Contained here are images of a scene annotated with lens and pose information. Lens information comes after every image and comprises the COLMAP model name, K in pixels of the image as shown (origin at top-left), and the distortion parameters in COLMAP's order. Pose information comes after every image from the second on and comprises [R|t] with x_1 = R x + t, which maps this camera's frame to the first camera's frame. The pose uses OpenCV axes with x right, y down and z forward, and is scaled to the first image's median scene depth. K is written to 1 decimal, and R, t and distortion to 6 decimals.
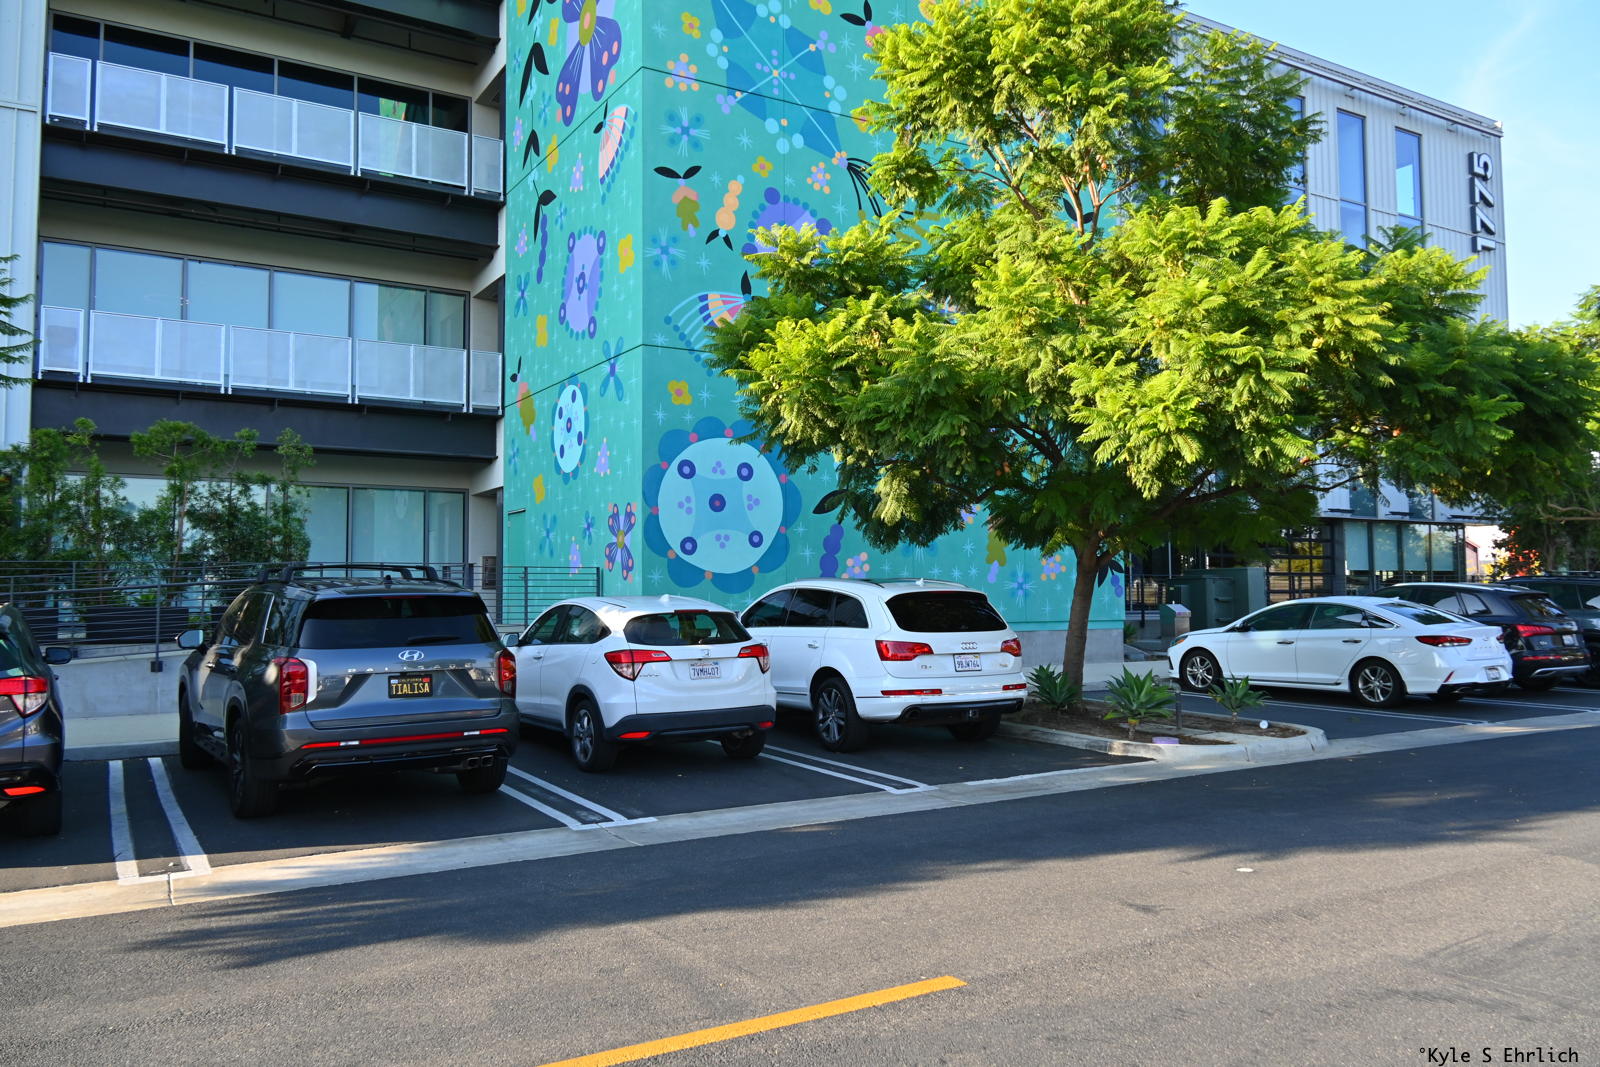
lens RADIAL K [[1209.4, 0, 801.2], [0, 1209.4, 531.9], [0, 0, 1]] dist [0.011273, -0.009157]
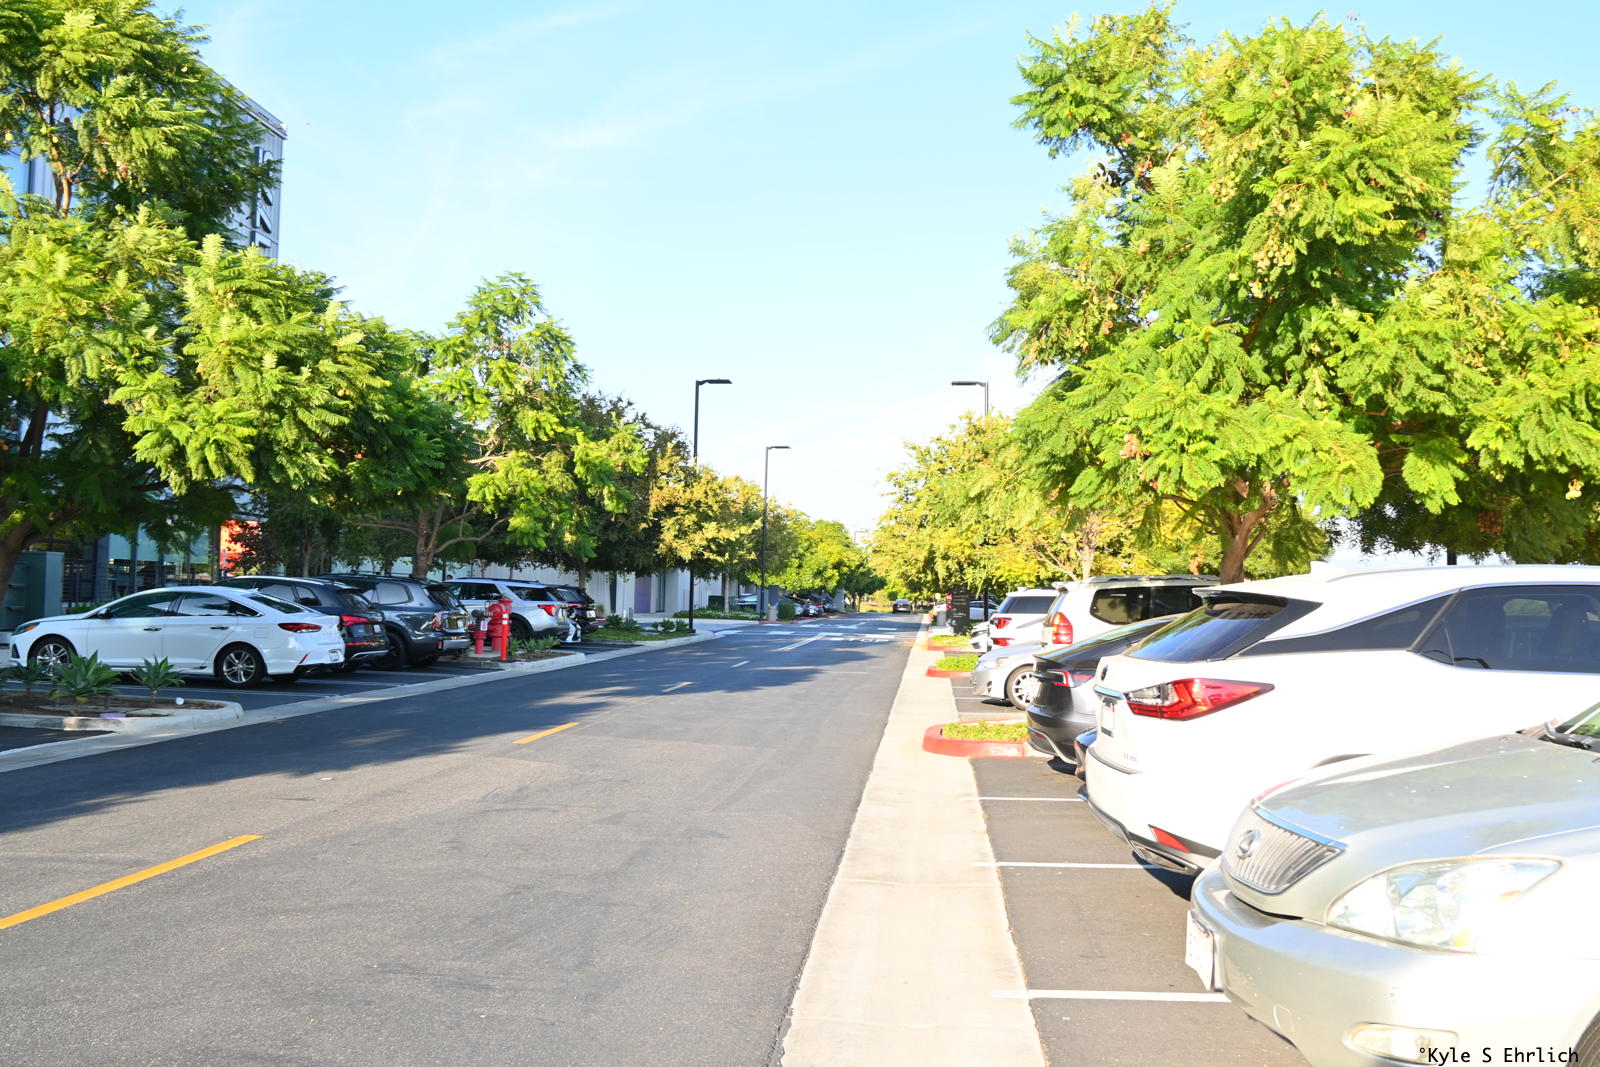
lens RADIAL K [[1418.8, 0, 804.9], [0, 1418.8, 533.1], [0, 0, 1]] dist [-0.008074, -0.017271]
pose [[0.586475, 0.061411, 0.807636, -0.269409], [-0.072105, 0.997121, -0.023459, -0.002296], [-0.806752, -0.044476, 0.589214, -0.165067]]
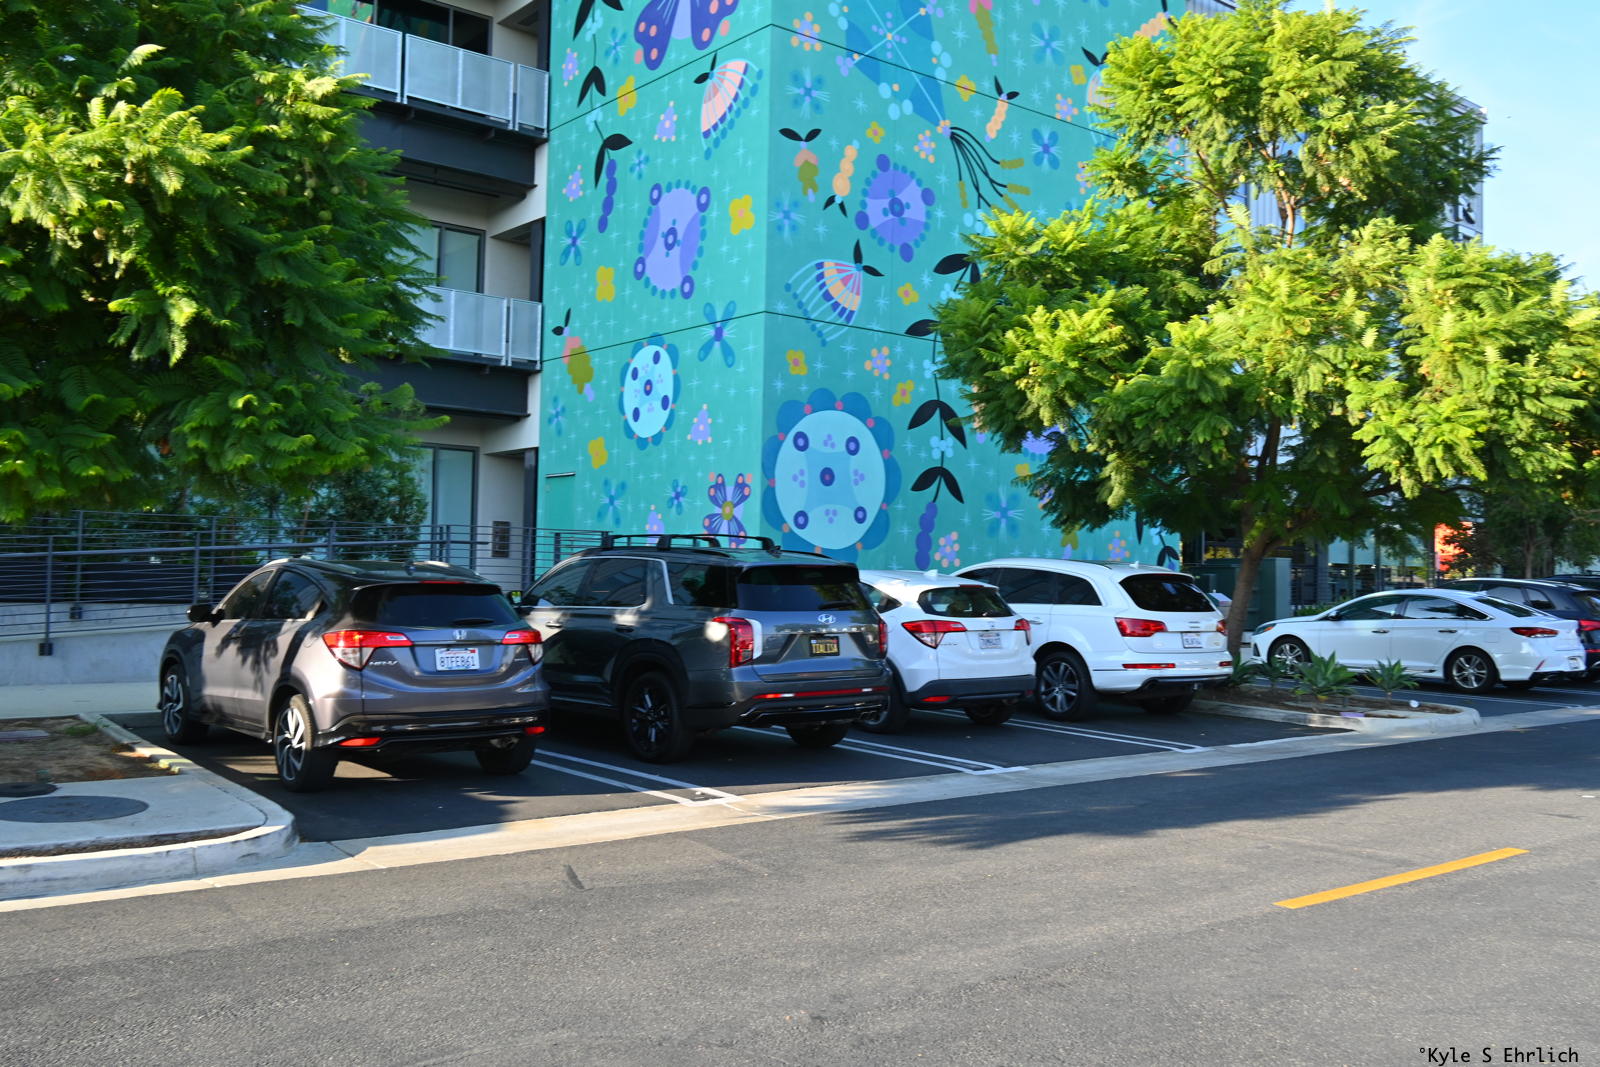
lens RADIAL K [[1418.8, 0, 804.9], [0, 1418.8, 533.1], [0, 0, 1]] dist [-0.008074, -0.017271]
pose [[0.990217, 0.032223, 0.135763, -0.280877], [-0.035286, 0.999173, 0.020217, -0.001320], [-0.134999, -0.024810, 0.990535, -0.155495]]
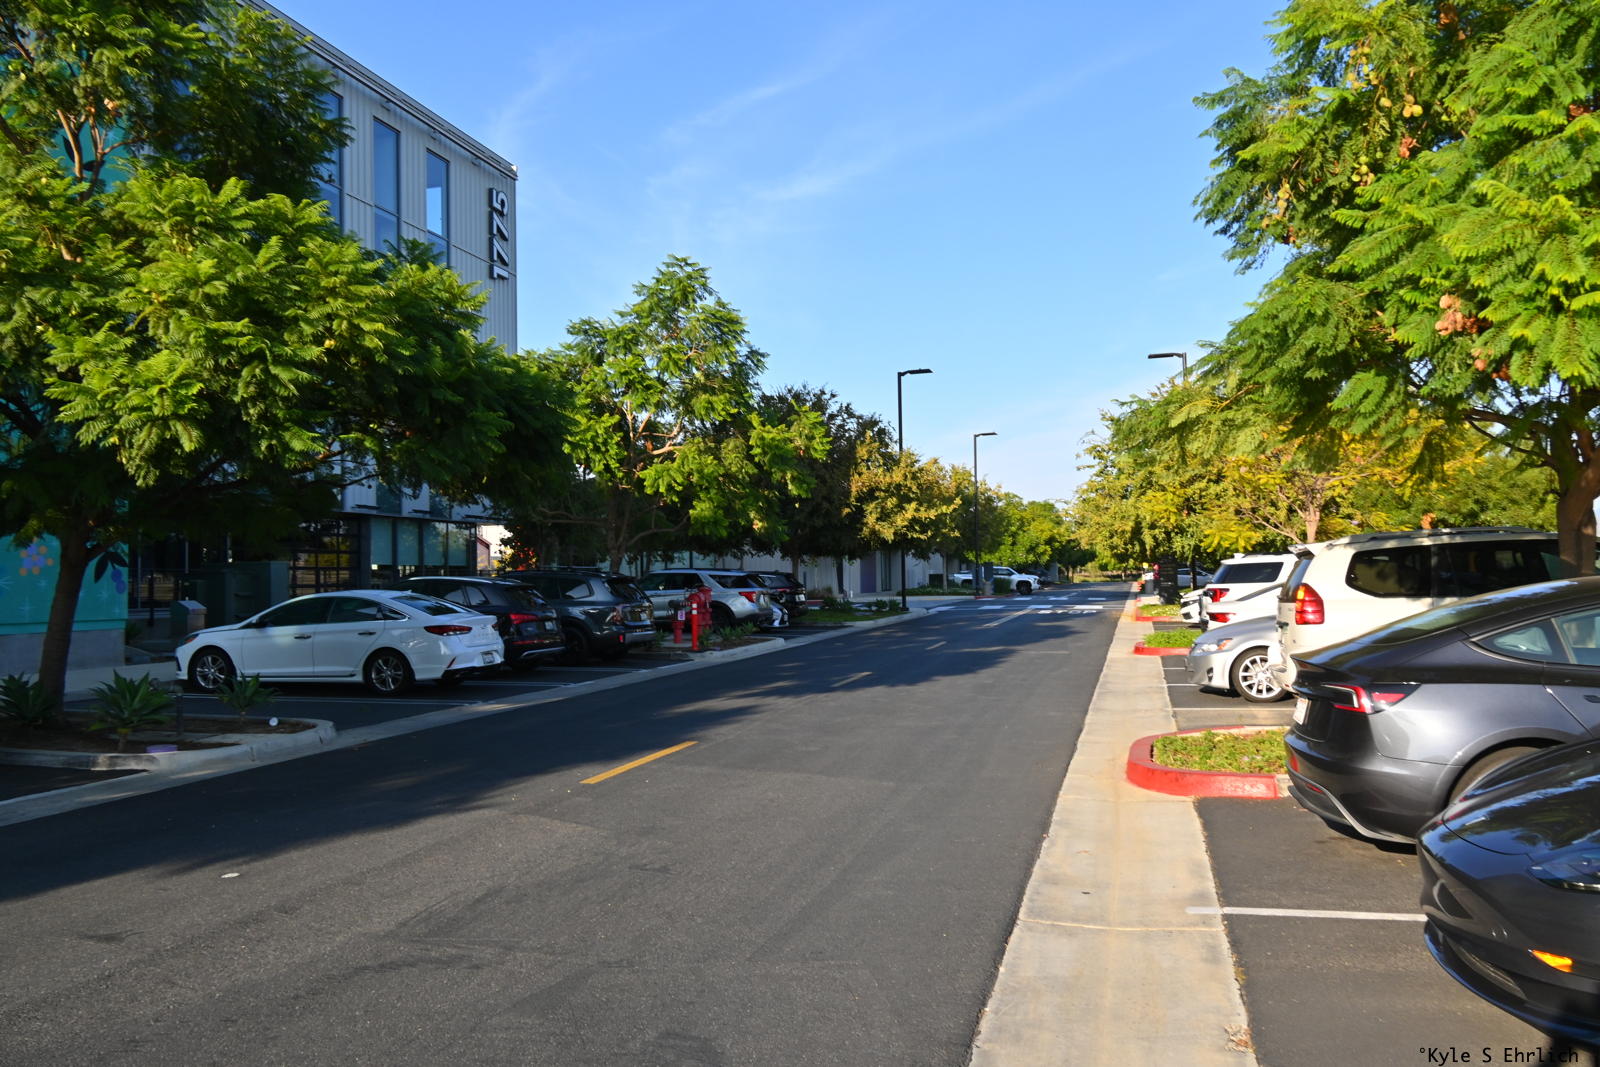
lens RADIAL K [[1209.4, 0, 801.2], [0, 1209.4, 531.9], [0, 0, 1]] dist [0.011273, -0.009157]
pose [[0.725396, 0.022451, 0.687966, 0.010660], [-0.025708, 0.999654, -0.005516, -0.000281], [-0.687852, -0.013685, 0.725722, -0.003829]]
